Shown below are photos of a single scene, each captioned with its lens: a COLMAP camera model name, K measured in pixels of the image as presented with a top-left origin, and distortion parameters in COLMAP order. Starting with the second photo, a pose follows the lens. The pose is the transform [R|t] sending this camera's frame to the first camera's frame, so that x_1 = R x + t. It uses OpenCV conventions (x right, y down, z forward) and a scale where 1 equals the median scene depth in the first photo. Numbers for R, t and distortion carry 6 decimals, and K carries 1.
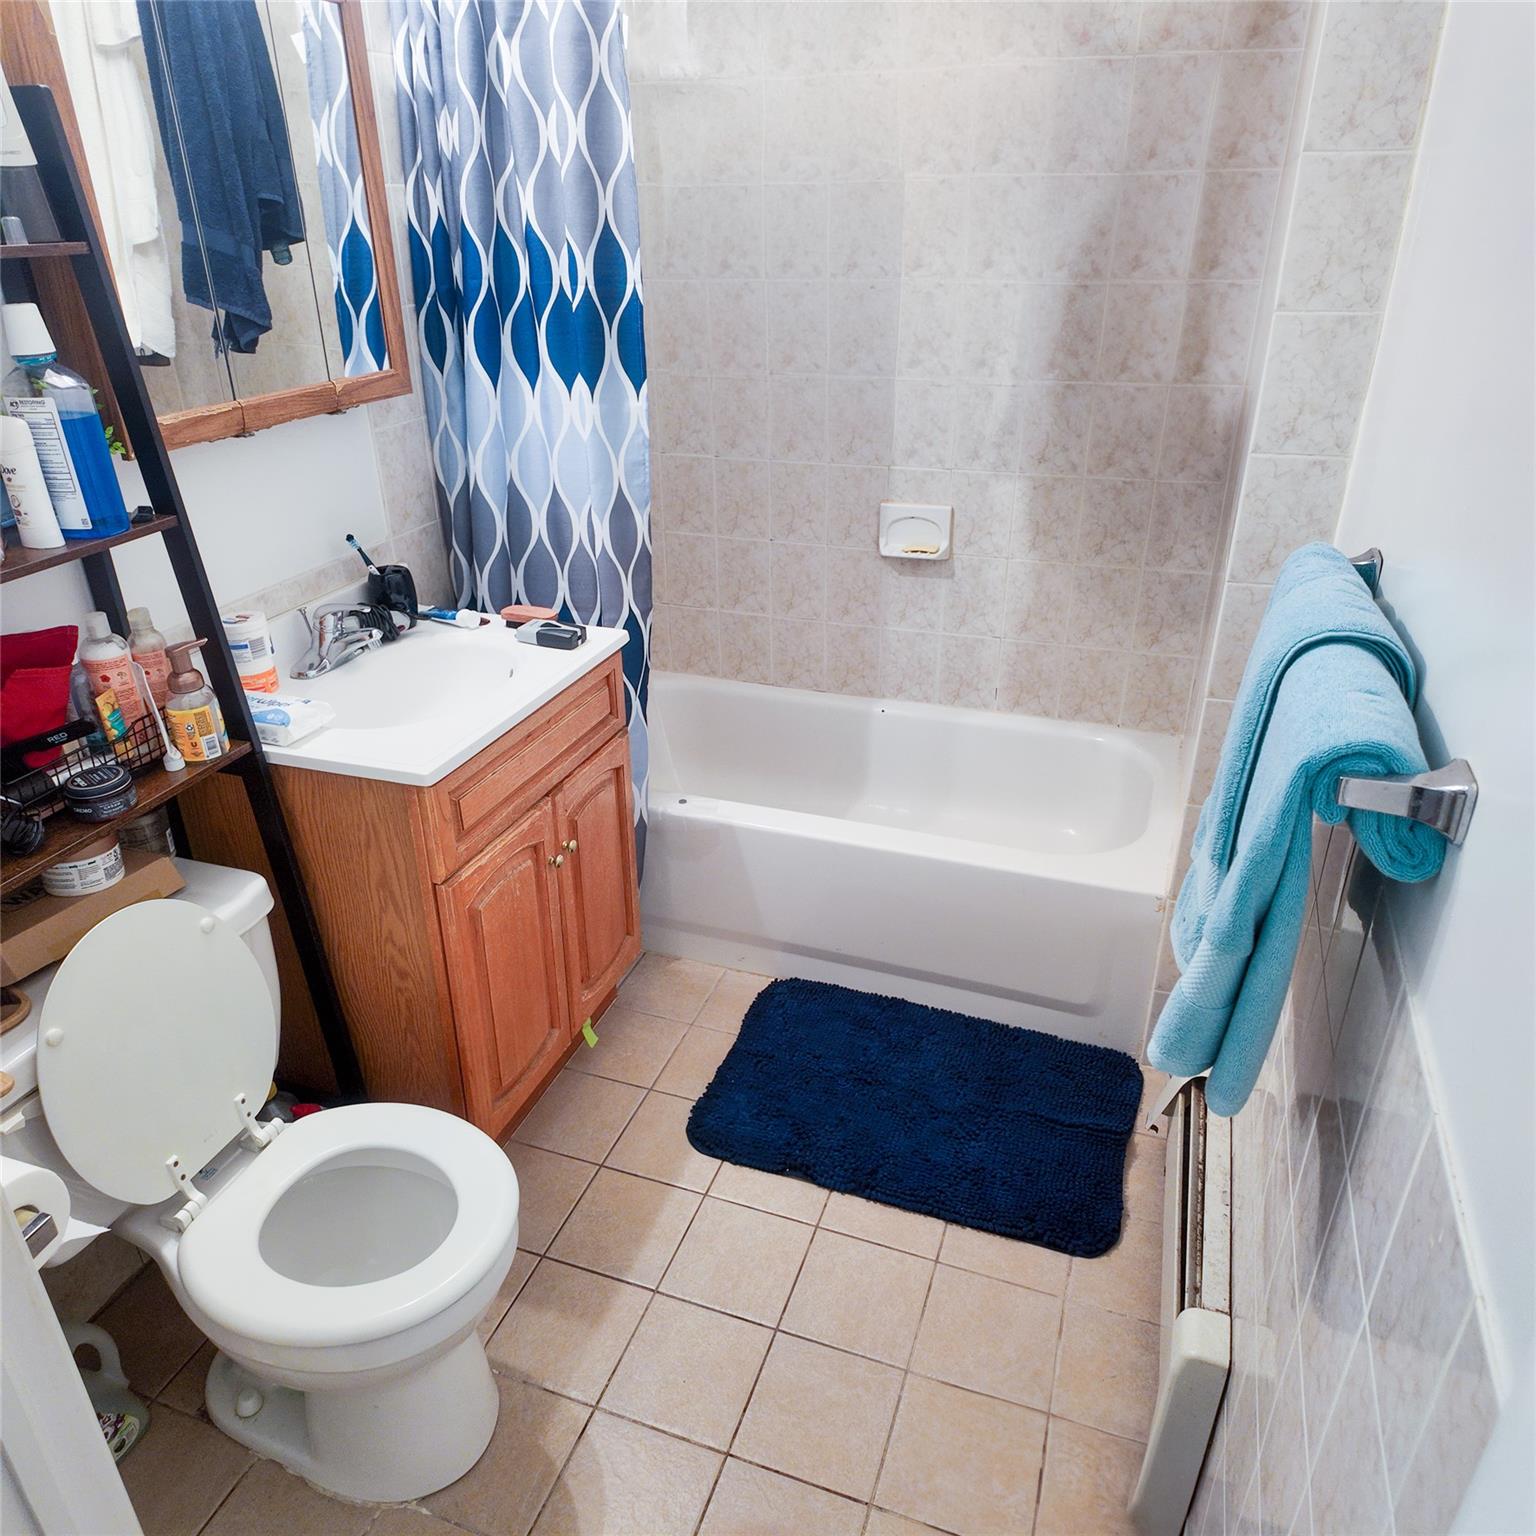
lens RADIAL K [[1135.0, 0, 767.5], [0, 1135.0, 762.9], [0, 0, 1]] dist [0.002937, 0.001243]
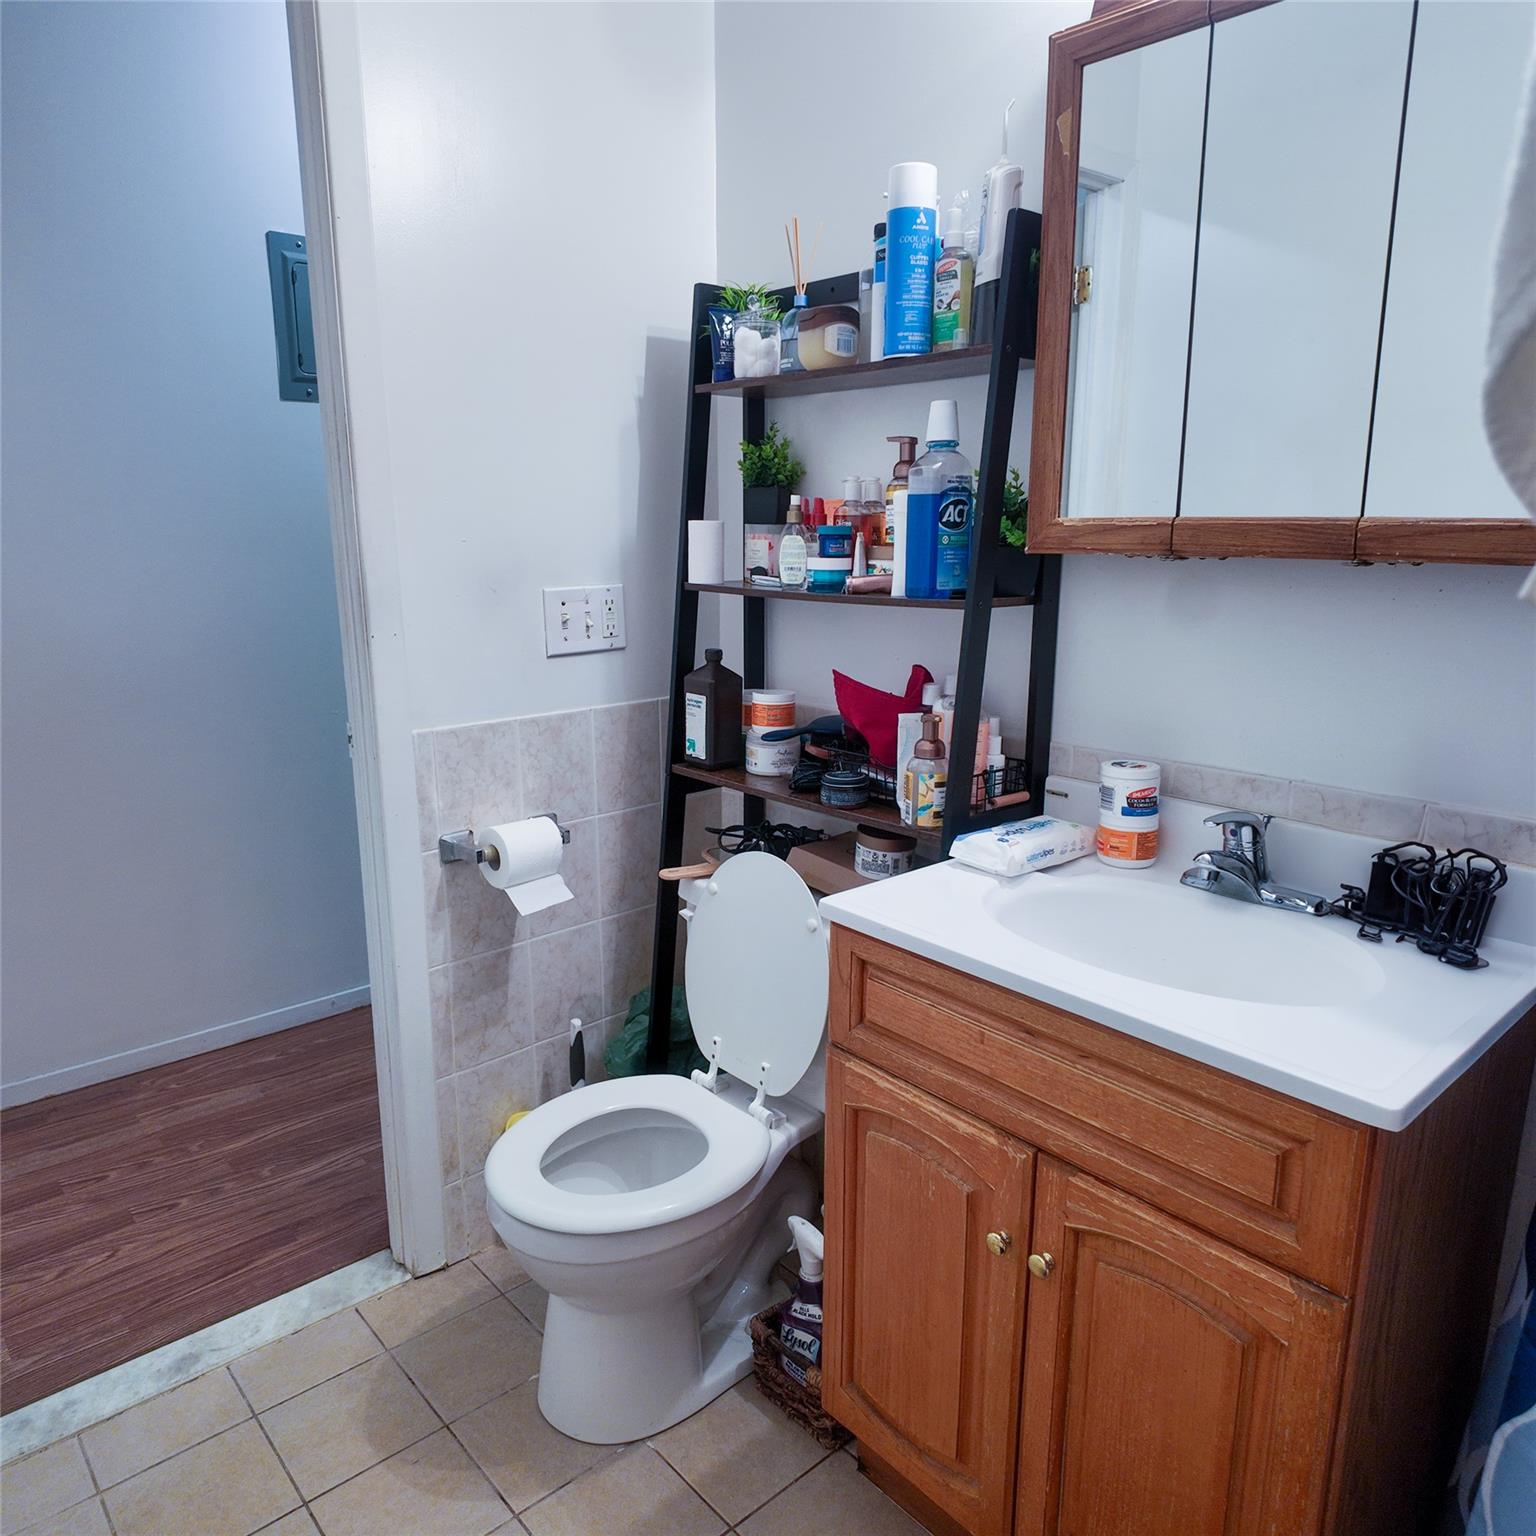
lens RADIAL K [[1135.0, 0, 767.5], [0, 1135.0, 762.9], [0, 0, 1]] dist [0.002937, 0.001243]
pose [[-0.480039, 0.196989, -0.854844, 0.396846], [-0.386883, 0.827038, 0.407837, -0.373465], [0.787327, 0.526502, -0.320799, 1.075063]]
